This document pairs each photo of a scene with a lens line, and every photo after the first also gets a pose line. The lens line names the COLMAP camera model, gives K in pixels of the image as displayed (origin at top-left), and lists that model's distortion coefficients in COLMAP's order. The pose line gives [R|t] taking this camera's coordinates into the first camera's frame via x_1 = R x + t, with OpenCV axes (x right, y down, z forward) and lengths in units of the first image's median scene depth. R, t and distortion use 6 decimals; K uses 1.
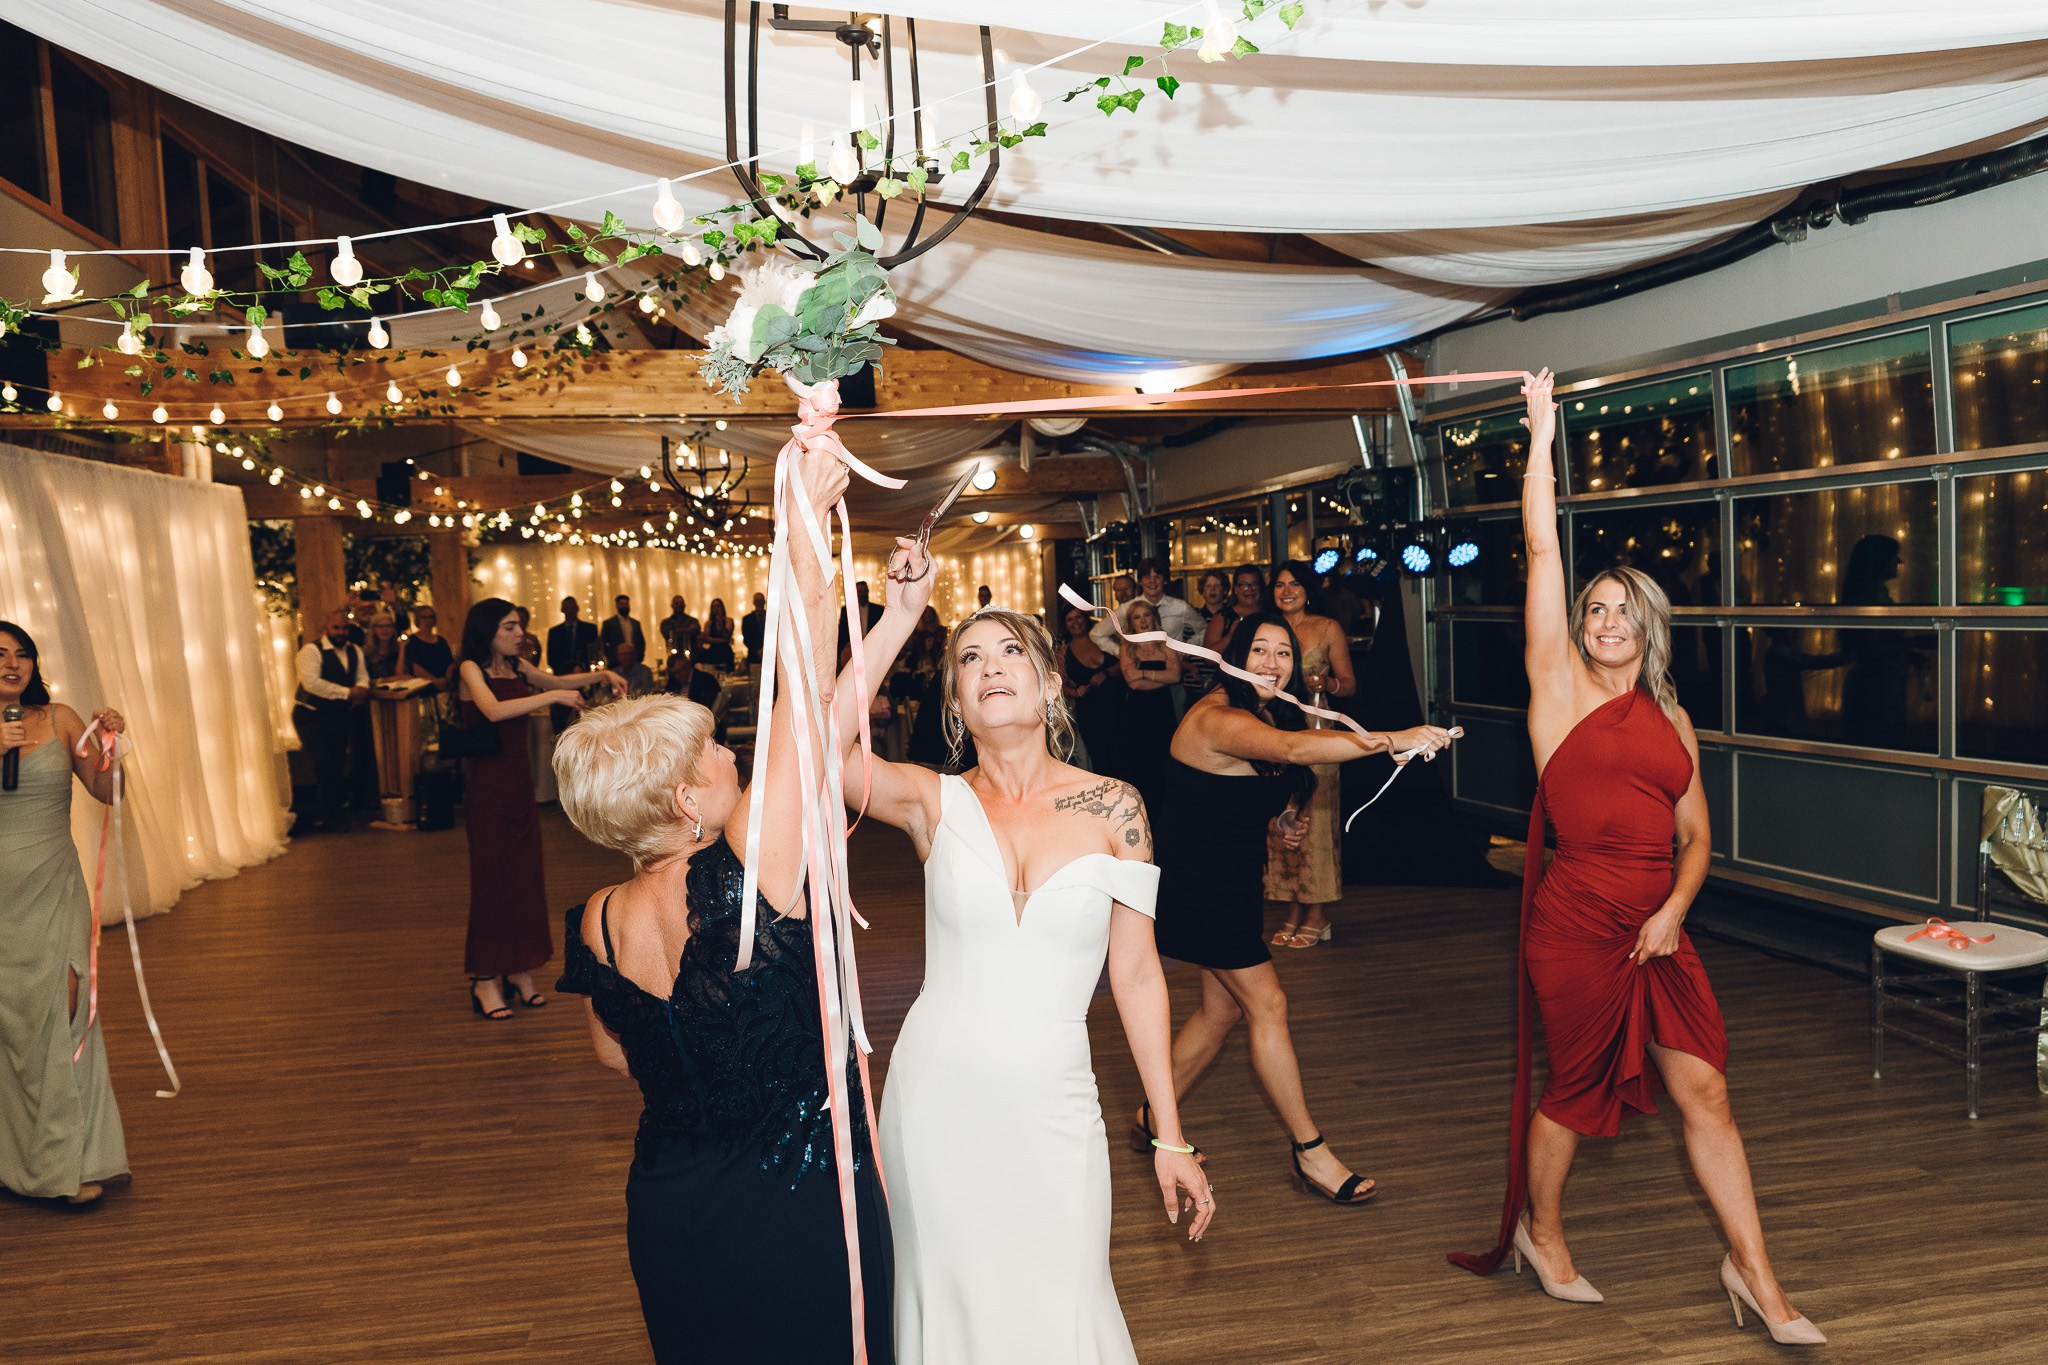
lens RADIAL K [[1439.0, 0, 1031.2], [0, 1439.0, 662.4], [0, 0, 1]] dist [-0.005981, 0.001339]
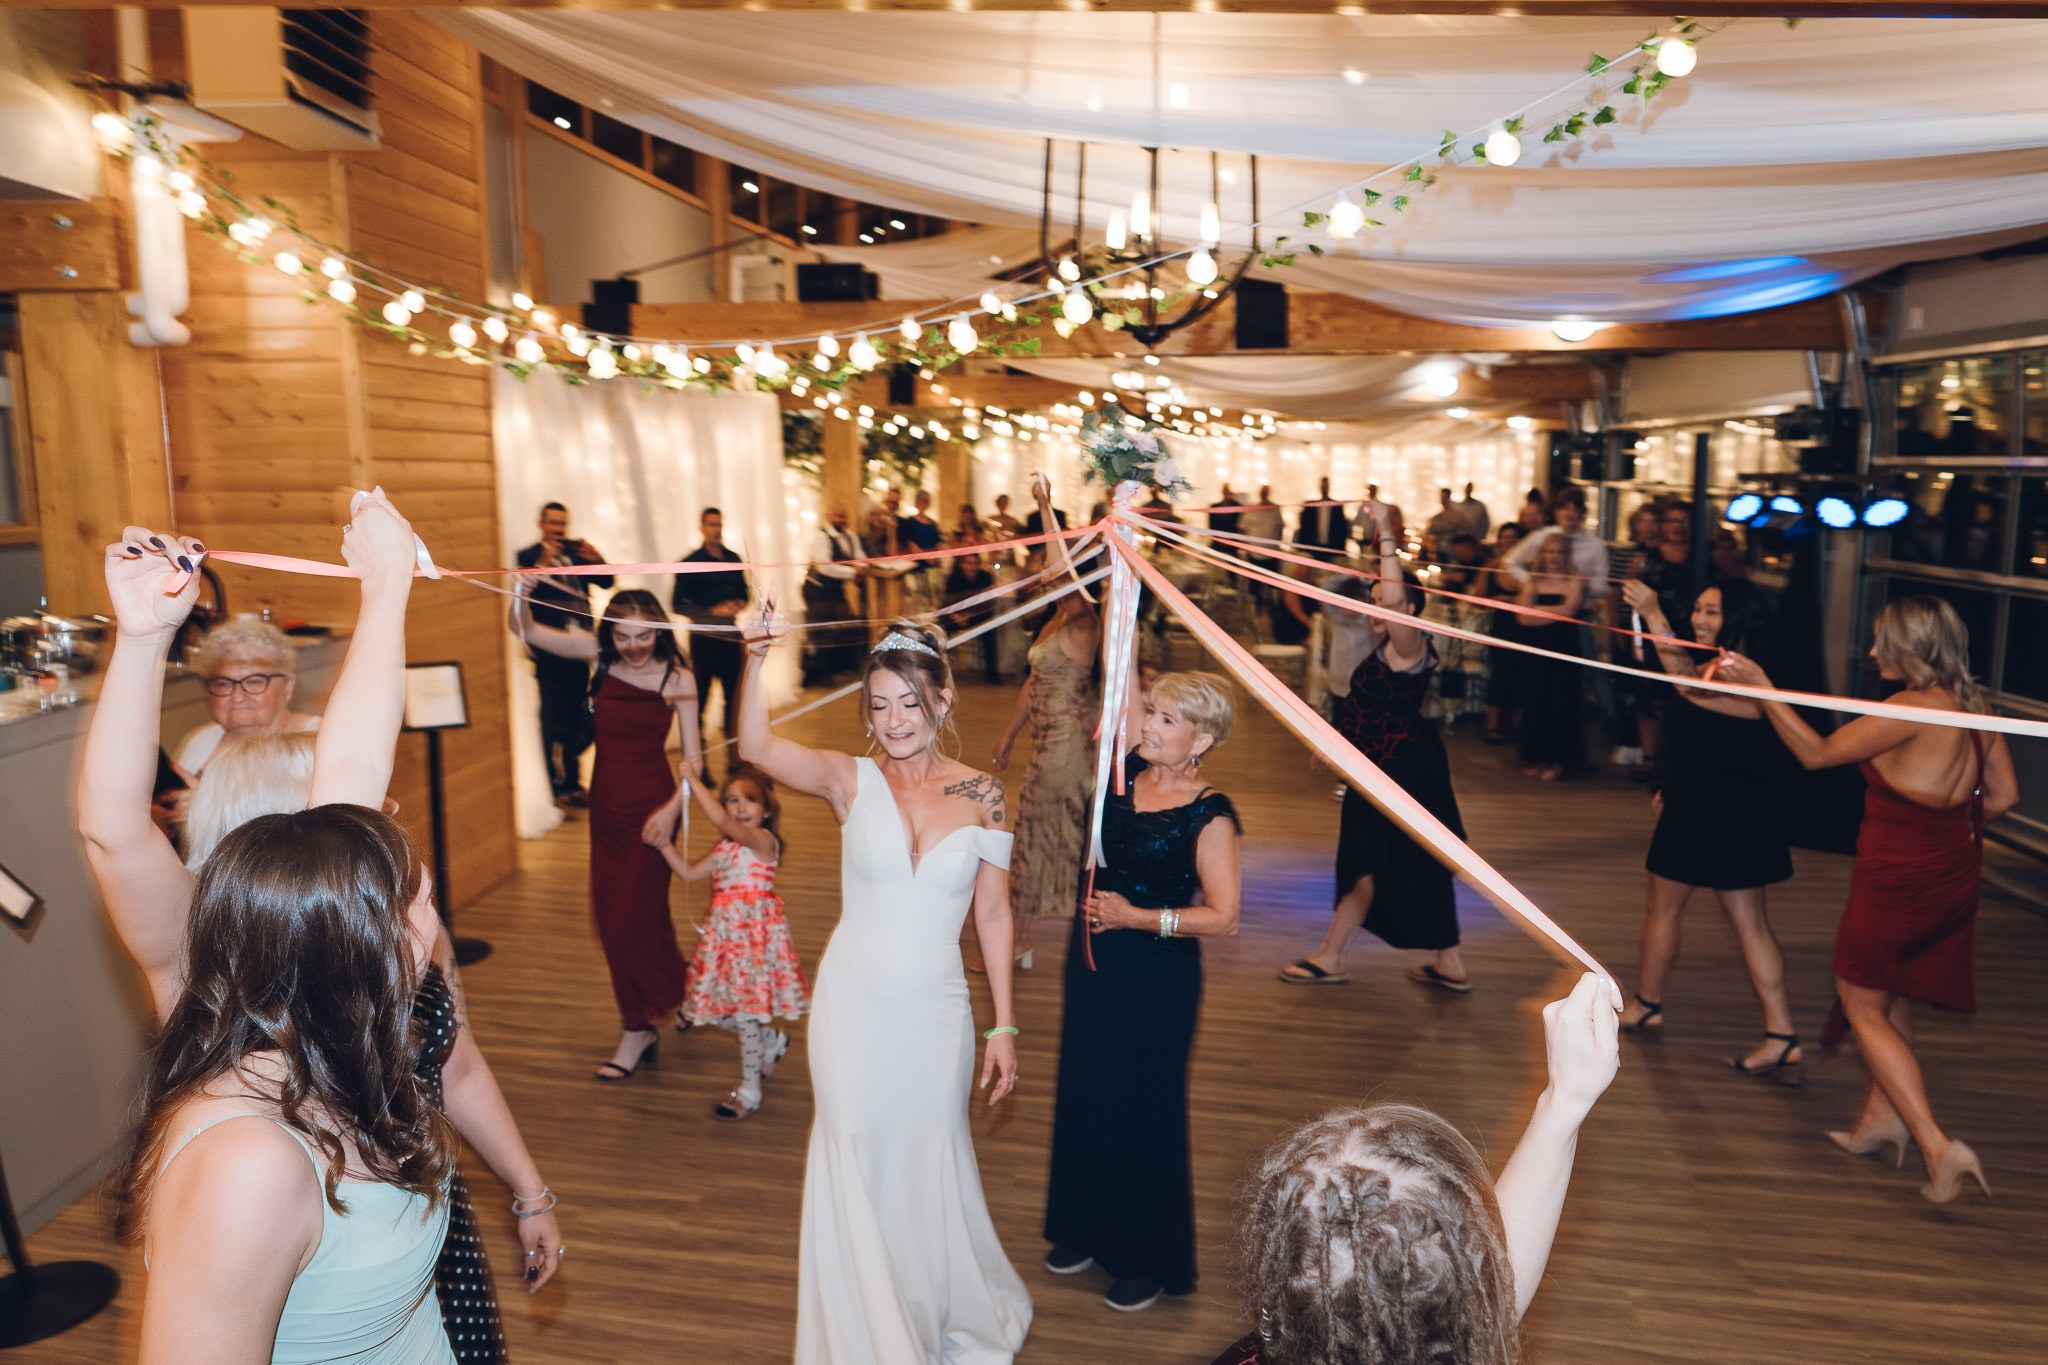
lens RADIAL K [[1439.0, 0, 1021.0], [0, 1439.0, 682.8], [0, 0, 1]] dist [-0.005981, 0.001339]
pose [[0.937269, 0.087272, -0.337505, 0.085226], [-0.050802, 0.992015, 0.115436, -0.040601], [0.344885, -0.091049, 0.934219, -0.087845]]
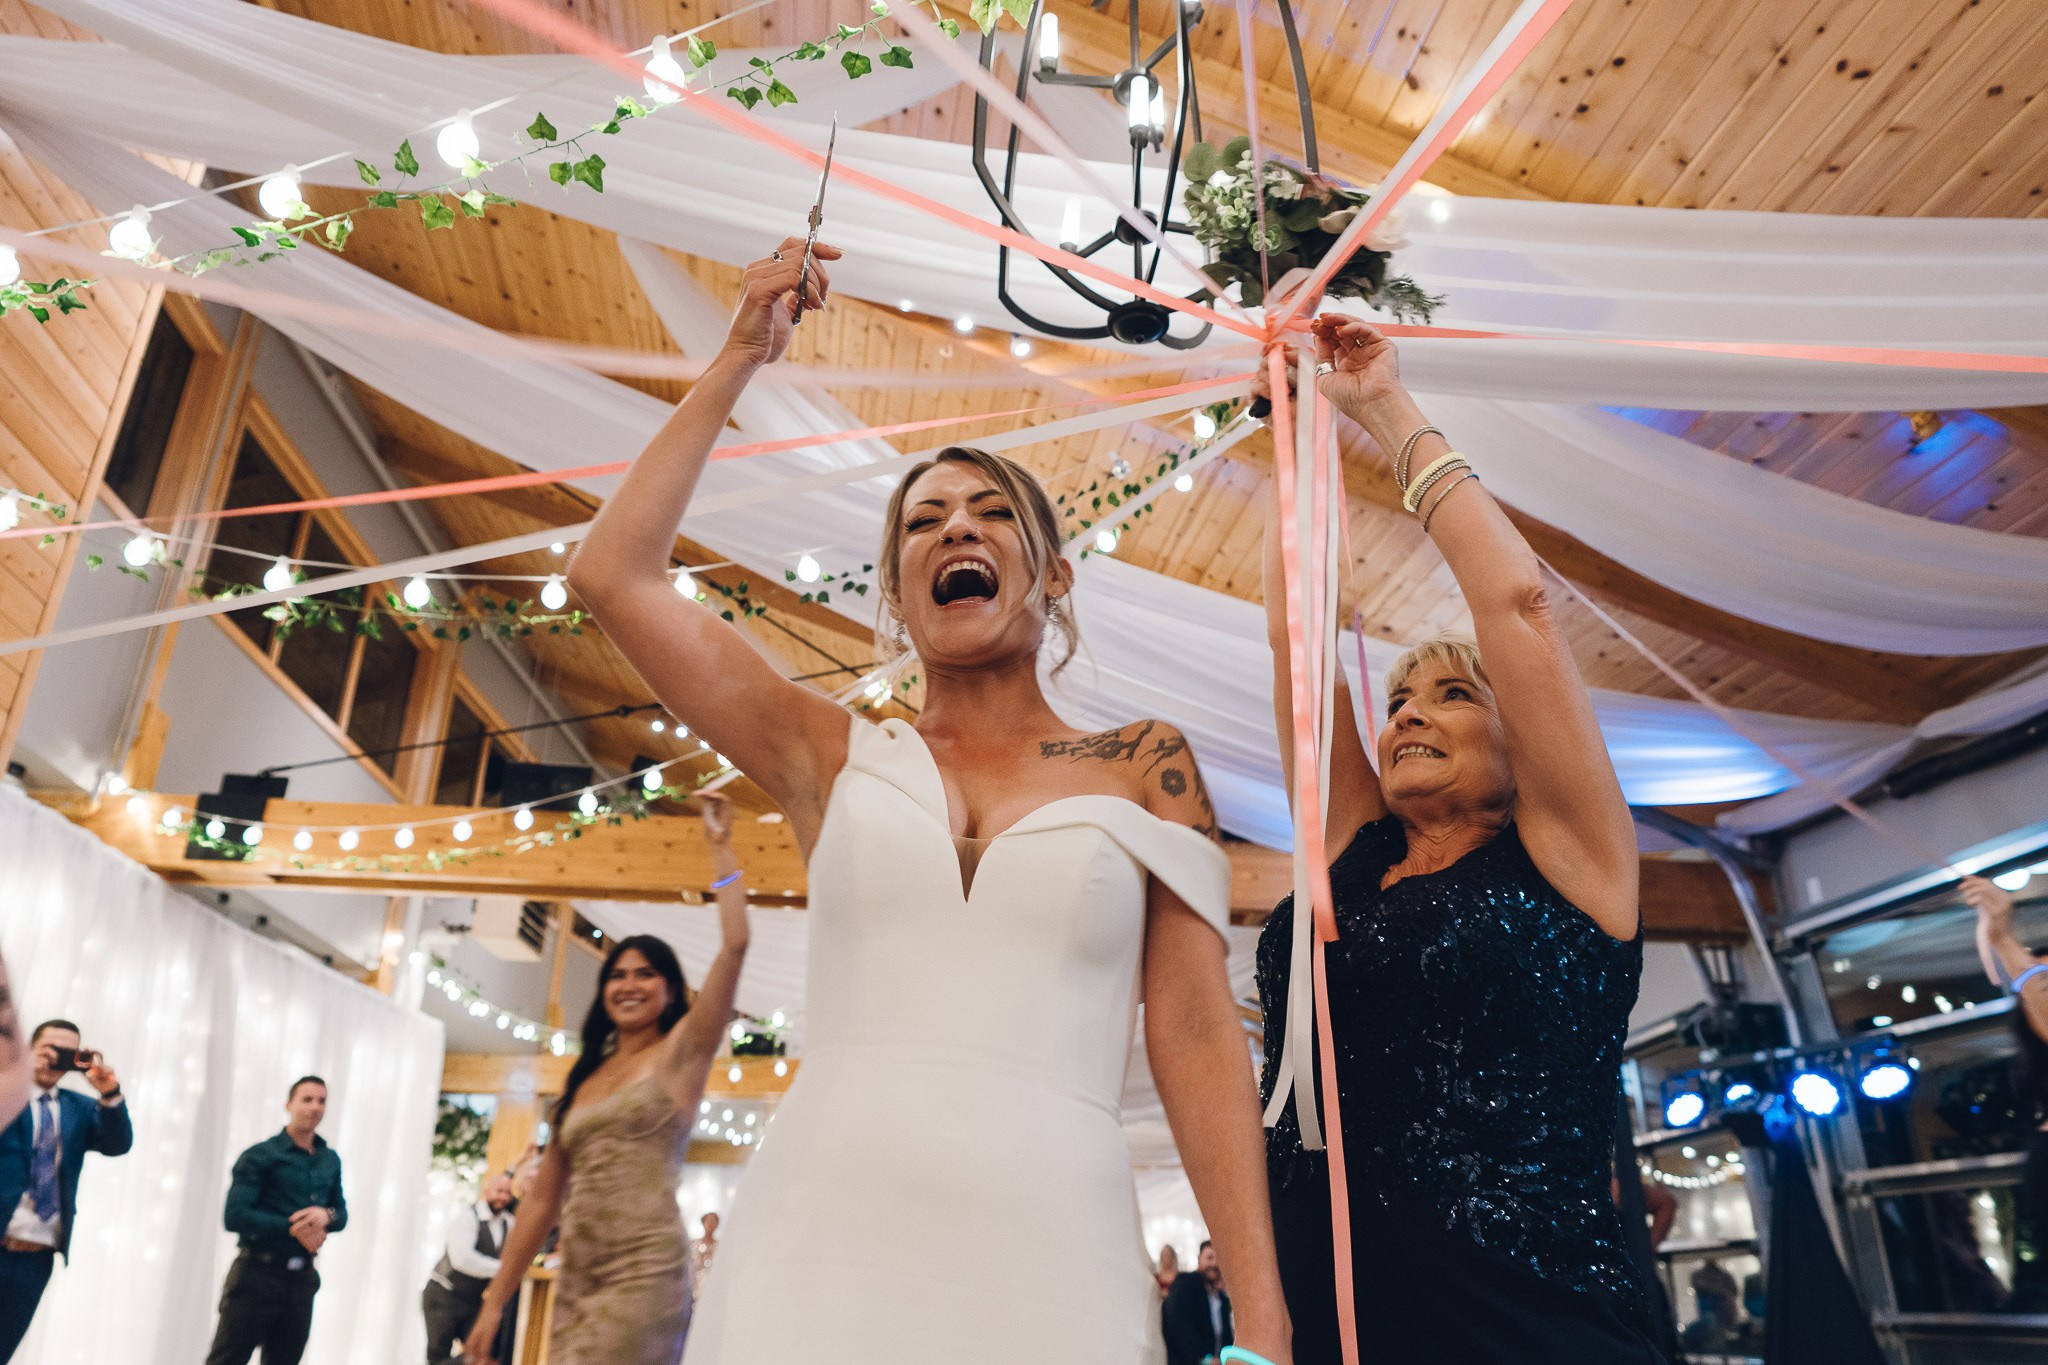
lens RADIAL K [[1439.0, 0, 1025.0], [0, 1439.0, 672.4], [0, 0, 1]] dist [-0.005981, 0.001339]
pose [[0.986576, -0.010616, -0.162959, -0.017882], [-0.063750, 0.893671, -0.444172, 0.087327], [0.150348, 0.448598, 0.880997, 0.152823]]
